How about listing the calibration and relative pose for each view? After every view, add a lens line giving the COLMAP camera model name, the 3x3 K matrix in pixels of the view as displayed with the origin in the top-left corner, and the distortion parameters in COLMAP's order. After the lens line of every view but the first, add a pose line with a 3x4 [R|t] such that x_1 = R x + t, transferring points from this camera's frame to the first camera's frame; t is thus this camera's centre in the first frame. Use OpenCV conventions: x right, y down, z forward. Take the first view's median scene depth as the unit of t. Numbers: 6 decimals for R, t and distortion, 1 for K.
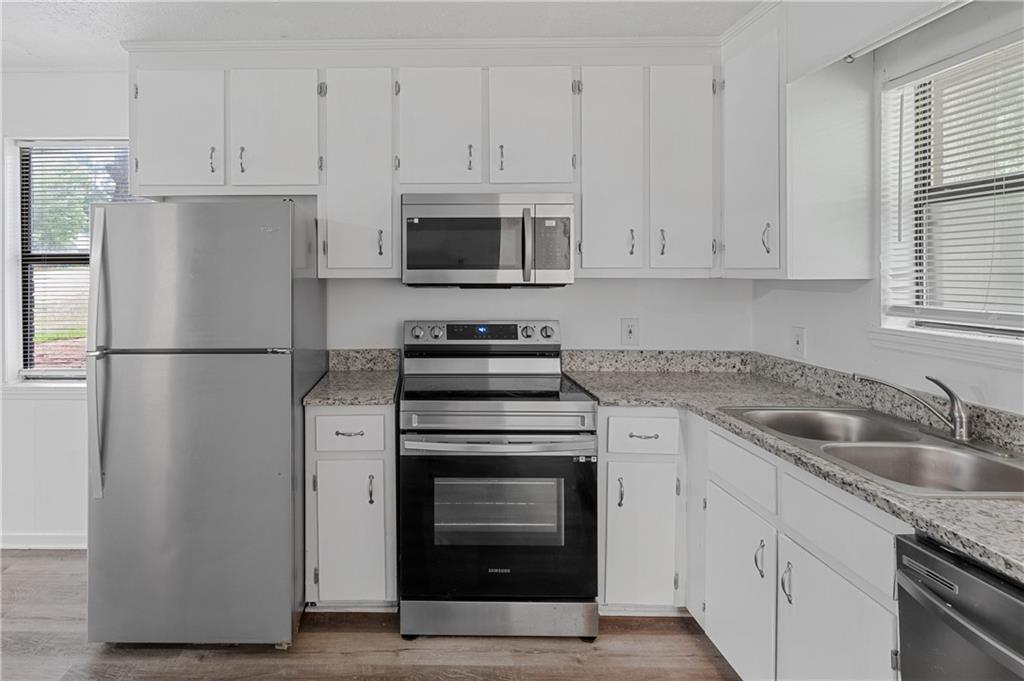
lens RADIAL K [[572.0, 0, 412.6], [0, 572.0, 275.2], [0, 0, 1]] dist [0.003384, 0.004671]
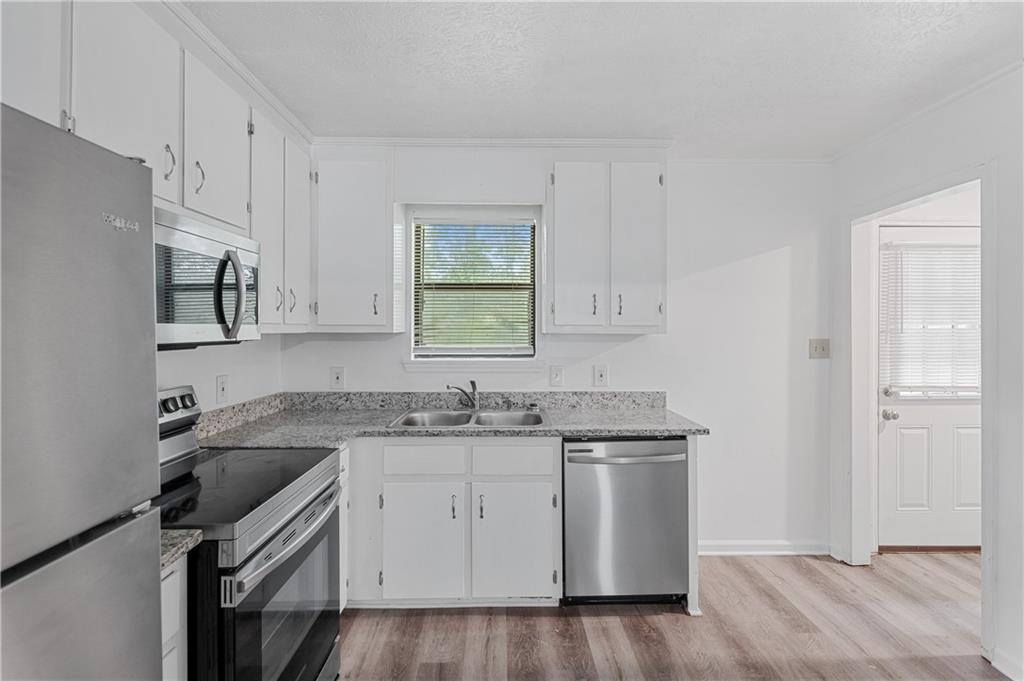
lens RADIAL K [[473.9, 0, 508.7], [0, 473.9, 327.6], [0, 0, 1]] dist [0.003680, 0.002487]
pose [[-0.029495, 0.002639, 0.999561, -0.557556], [0.004134, 0.999988, -0.002518, -0.001655], [-0.999556, 0.004058, -0.029506, 0.687045]]
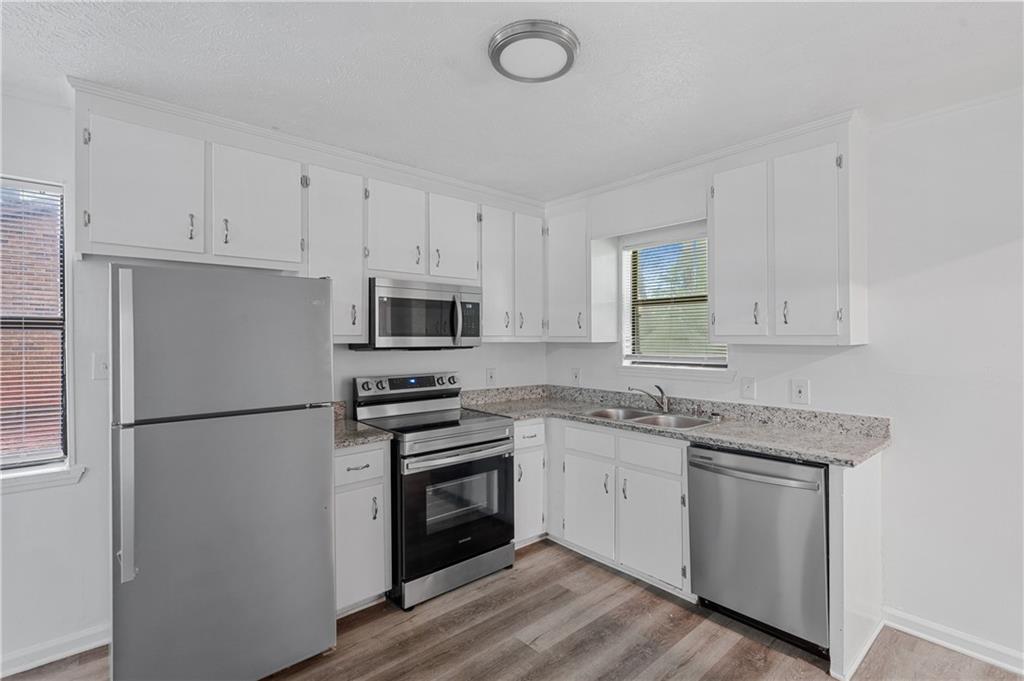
lens RADIAL K [[473.9, 0, 511.9], [0, 473.9, 338.5], [0, 0, 1]] dist [0.003680, 0.002487]
pose [[0.741916, 0.000460, 0.670492, -0.564243], [0.003865, 0.999980, -0.004963, 0.000877], [-0.670481, 0.006274, 0.741900, 0.005104]]
